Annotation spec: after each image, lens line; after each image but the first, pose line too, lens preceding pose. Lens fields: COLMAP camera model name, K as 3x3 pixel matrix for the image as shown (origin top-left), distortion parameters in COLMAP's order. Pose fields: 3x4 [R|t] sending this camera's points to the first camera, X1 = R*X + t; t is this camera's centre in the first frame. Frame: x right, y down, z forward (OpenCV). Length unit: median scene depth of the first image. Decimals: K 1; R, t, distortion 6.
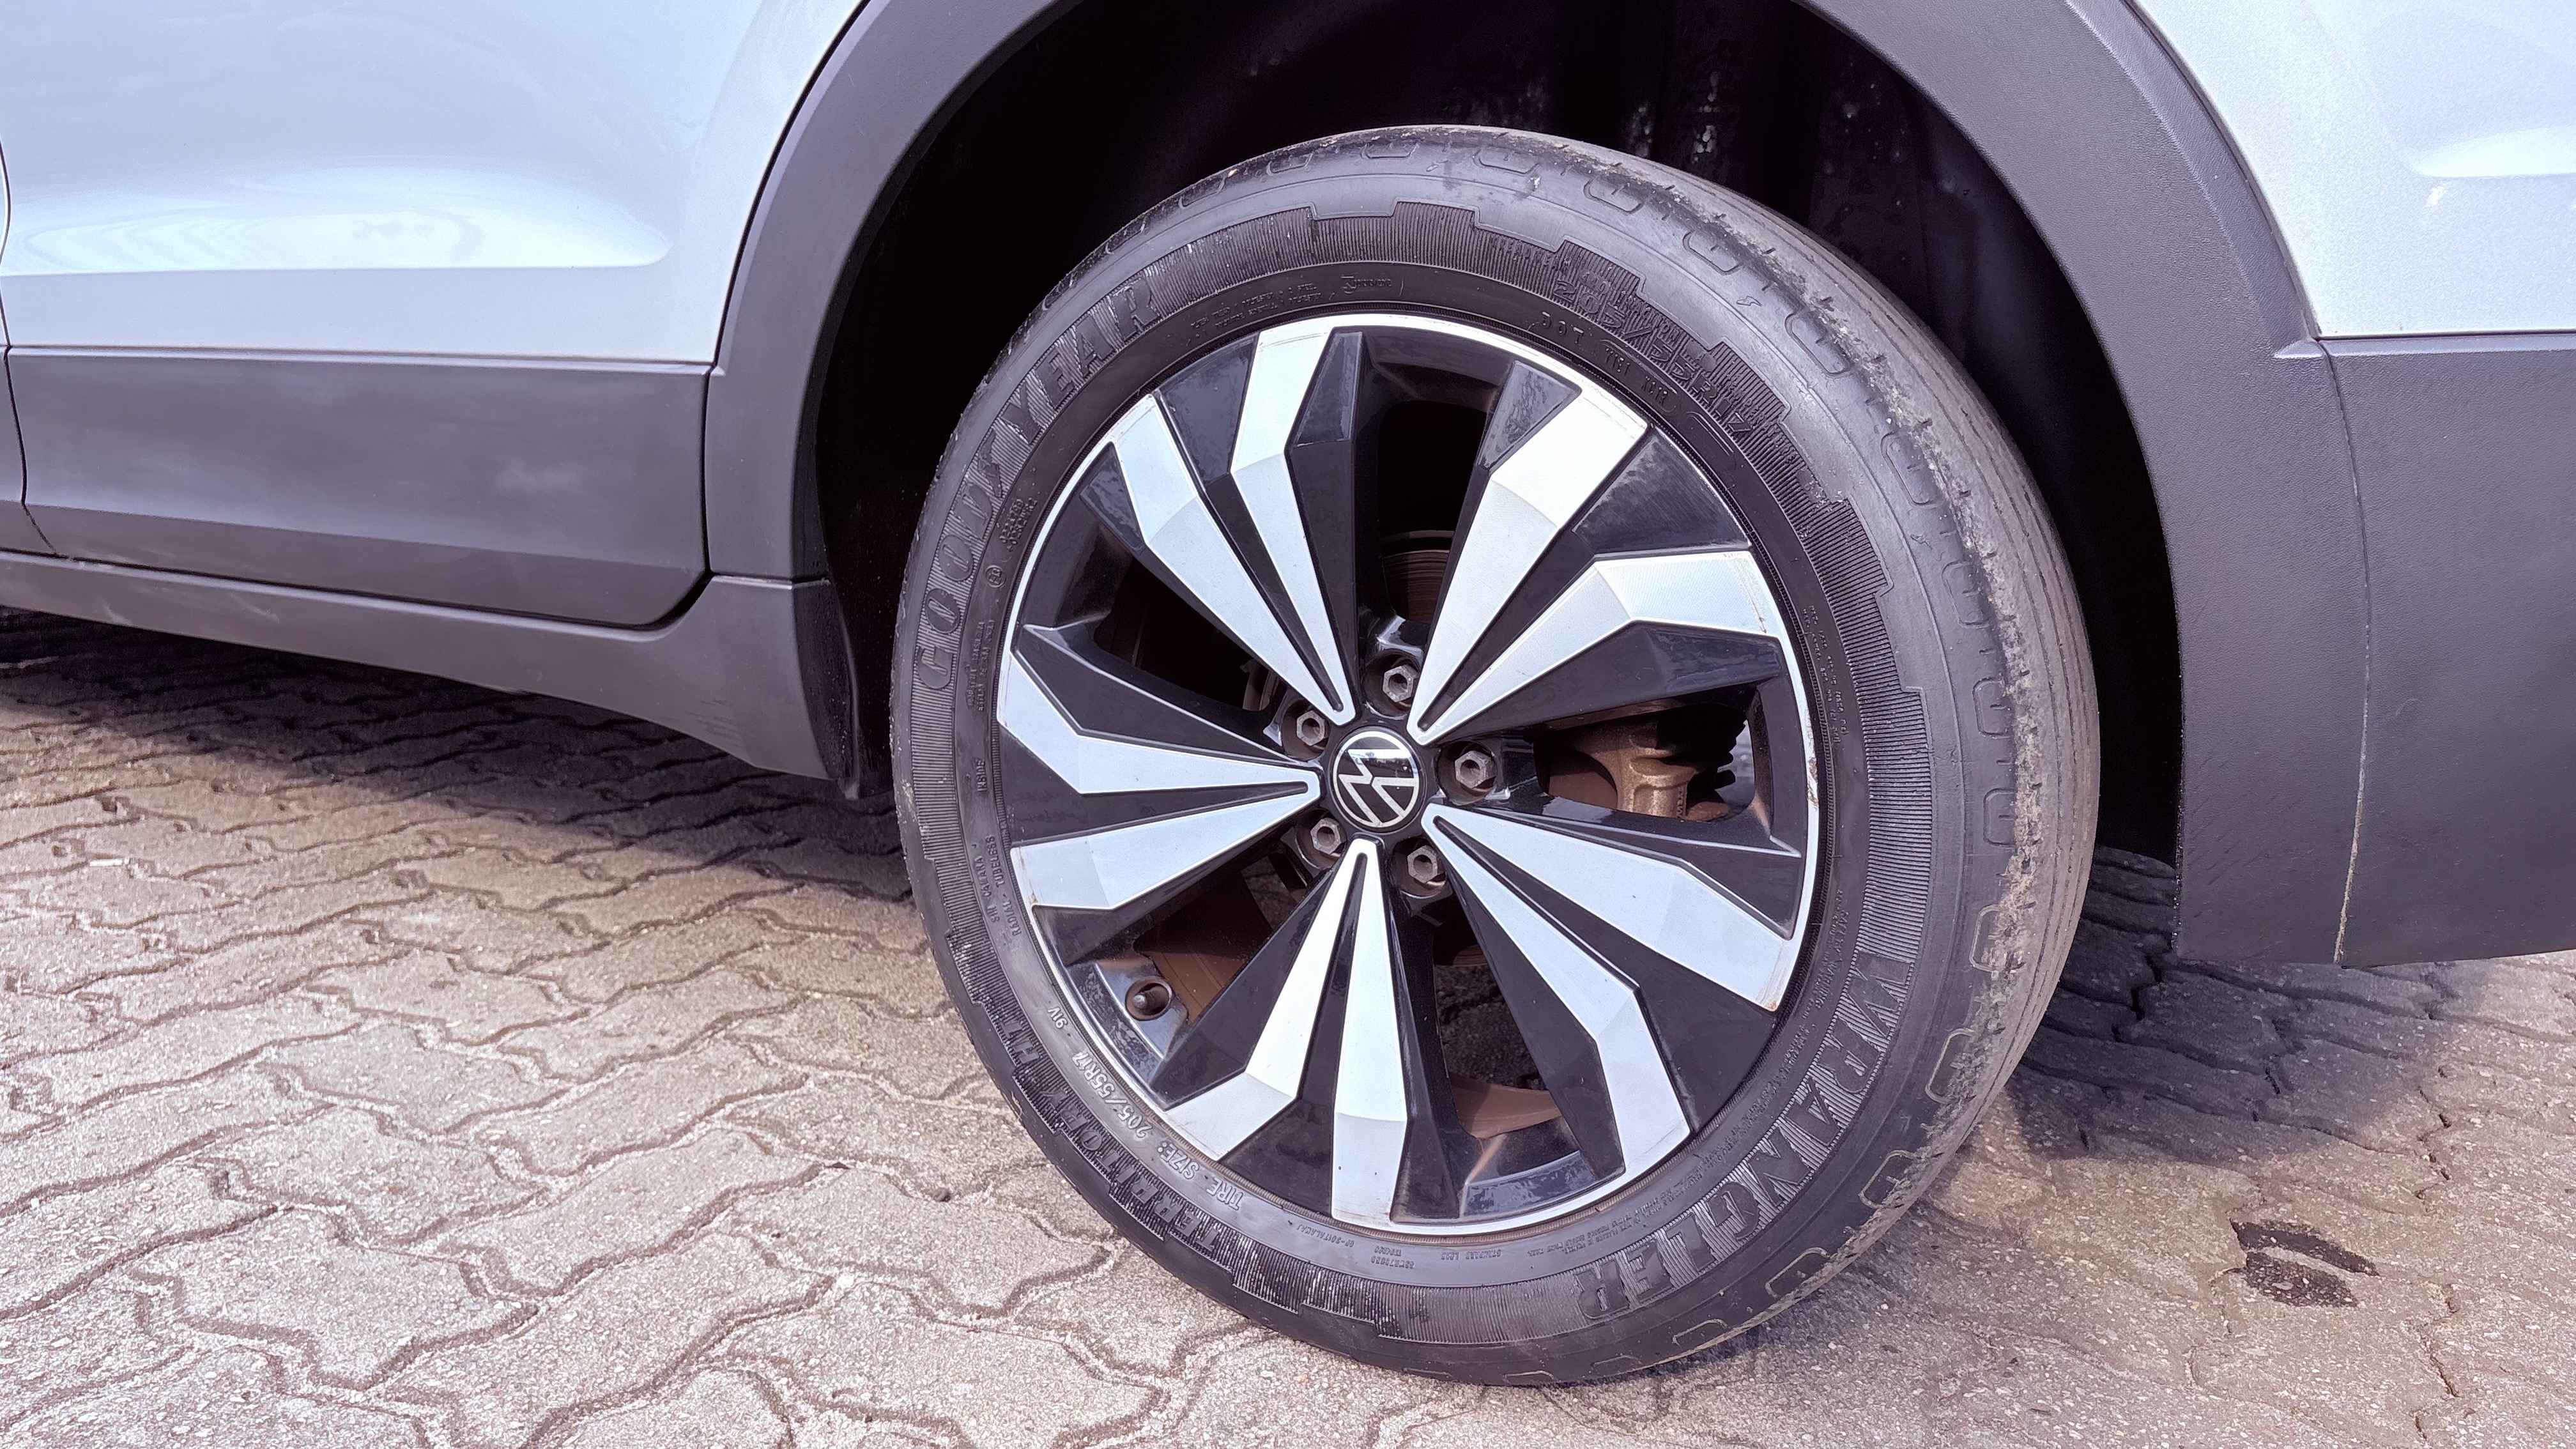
lens RADIAL K [[1960.4, 0, 1288.0], [0, 1960.4, 724.5], [0, 0, 1]] dist [0.079138, -0.139530]
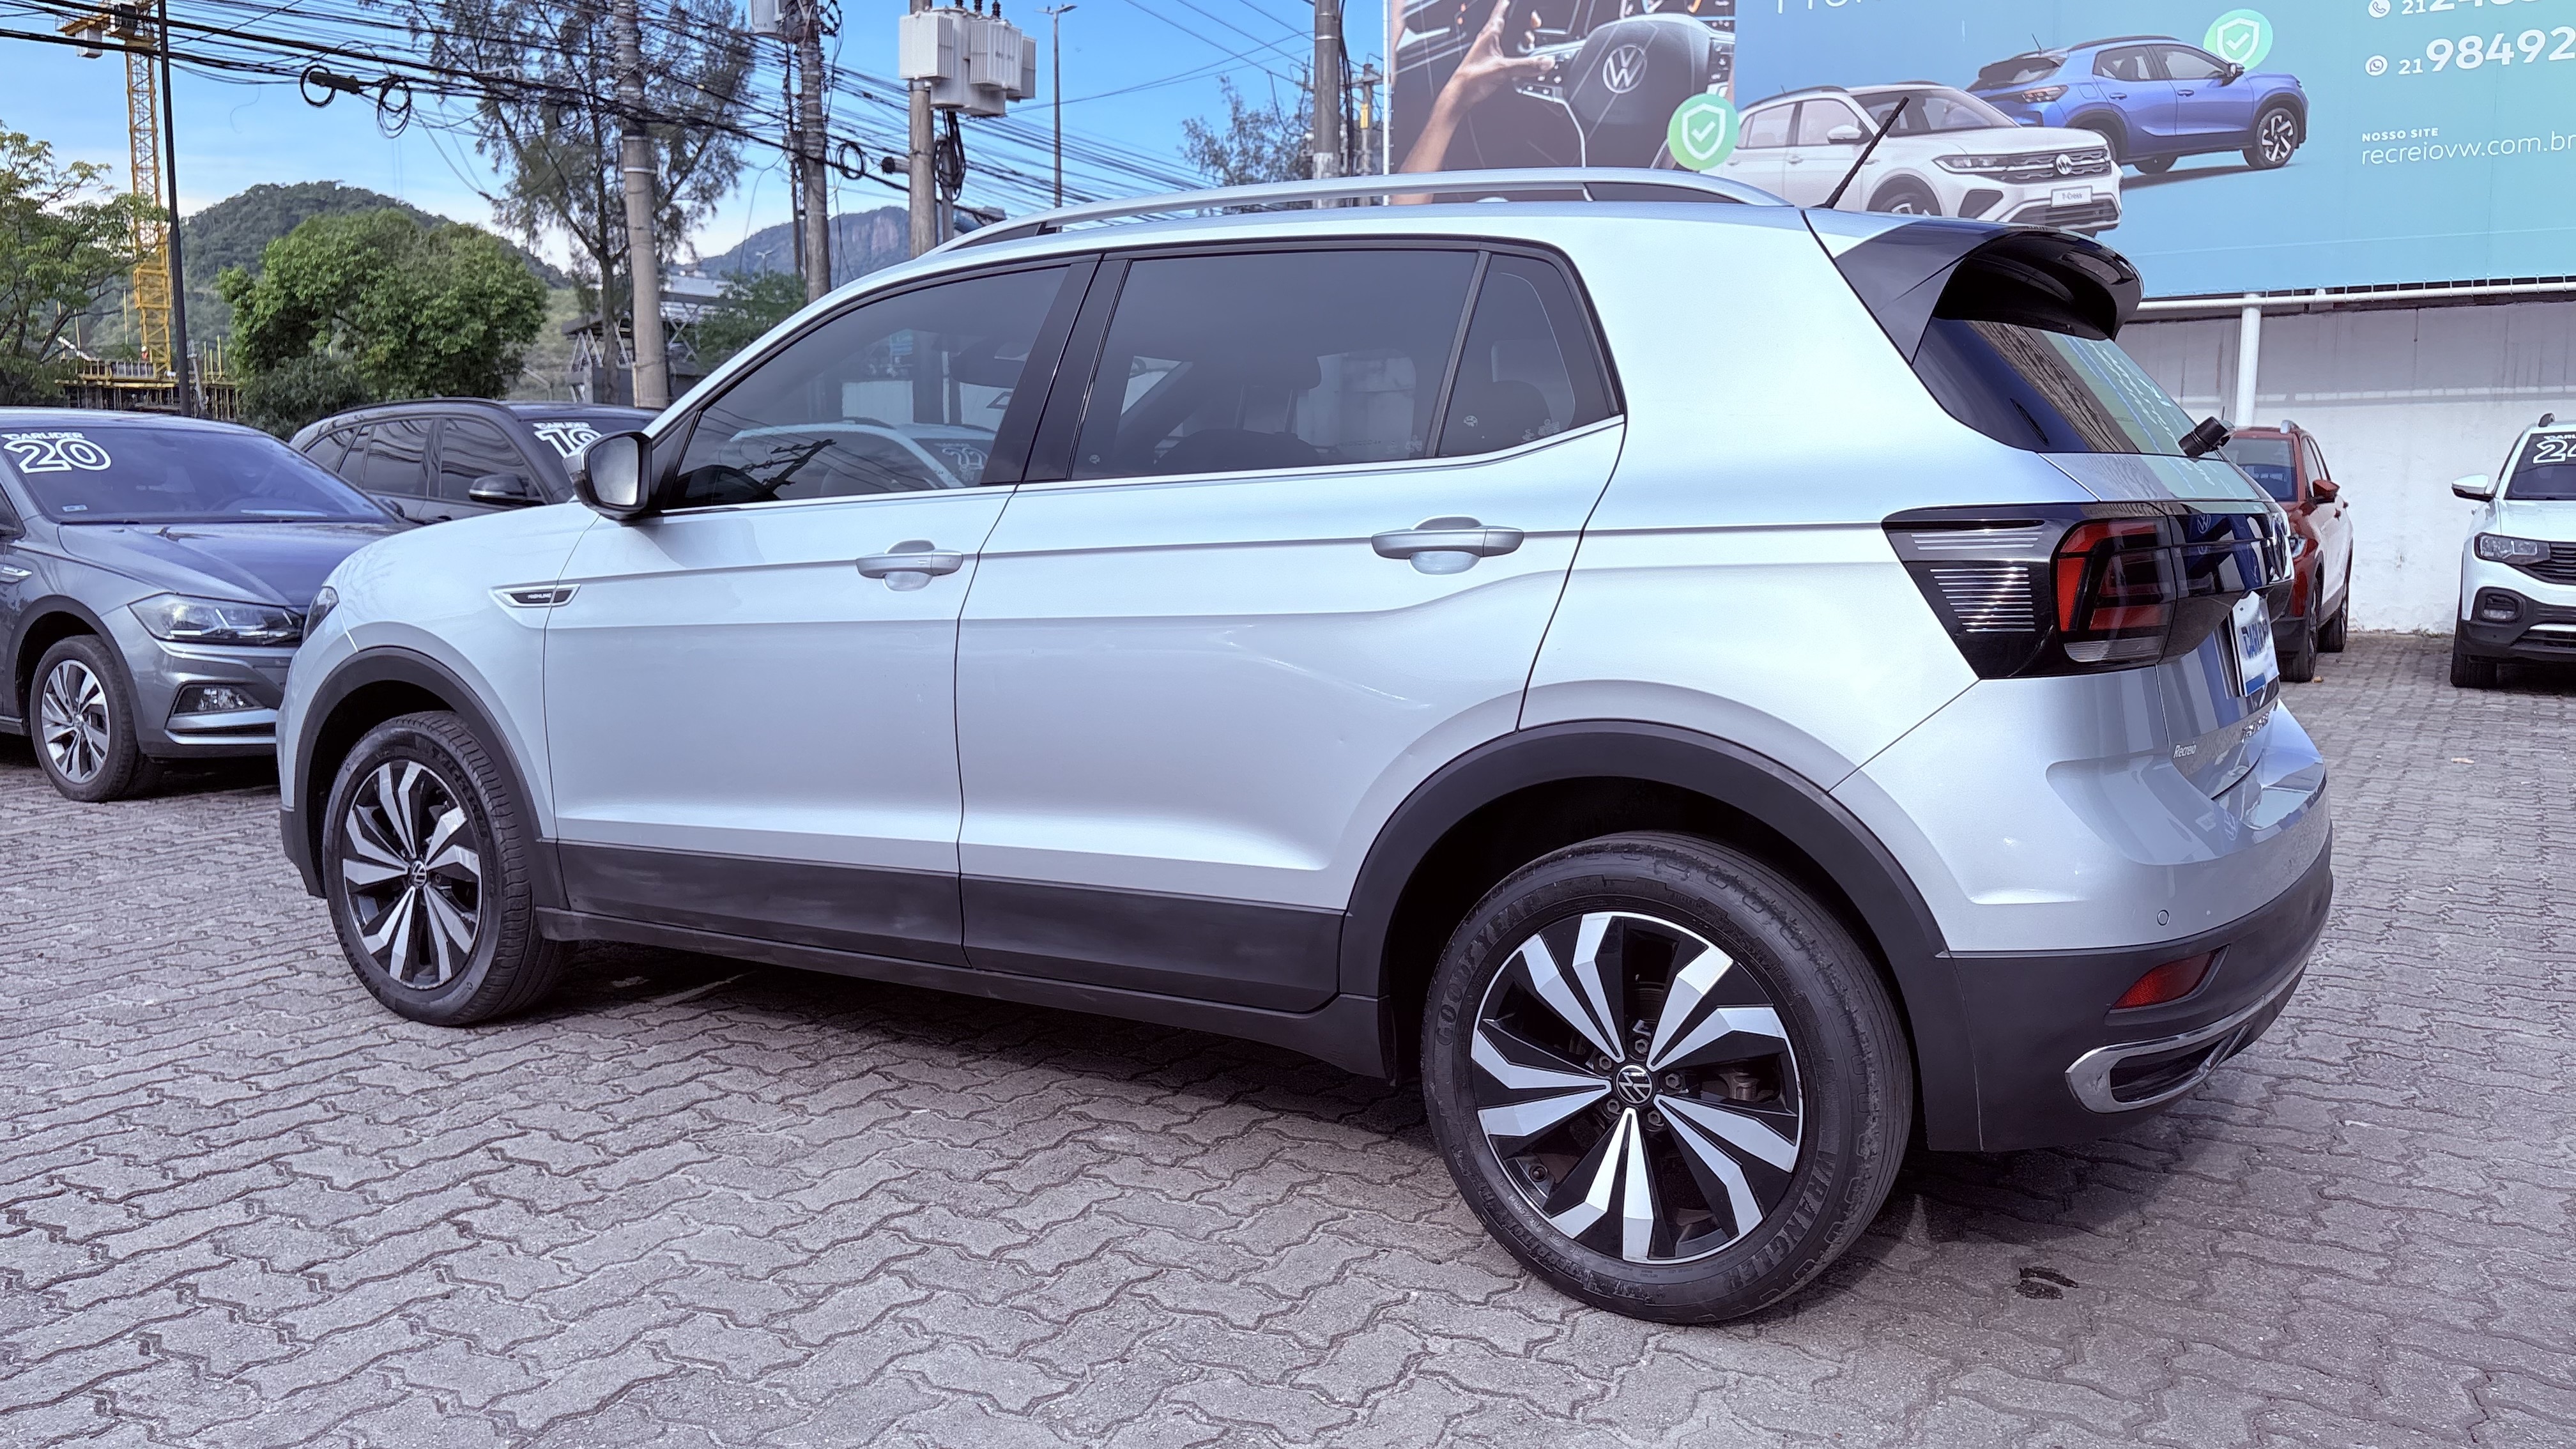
lens RADIAL K [[1960.4, 0, 1288.0], [0, 1960.4, 724.5], [0, 0, 1]] dist [0.079138, -0.139530]
pose [[0.998751, -0.029686, -0.040200, -0.288594], [0.026067, 0.995802, -0.087745, -0.225294], [0.042636, 0.086588, 0.995331, -1.620507]]
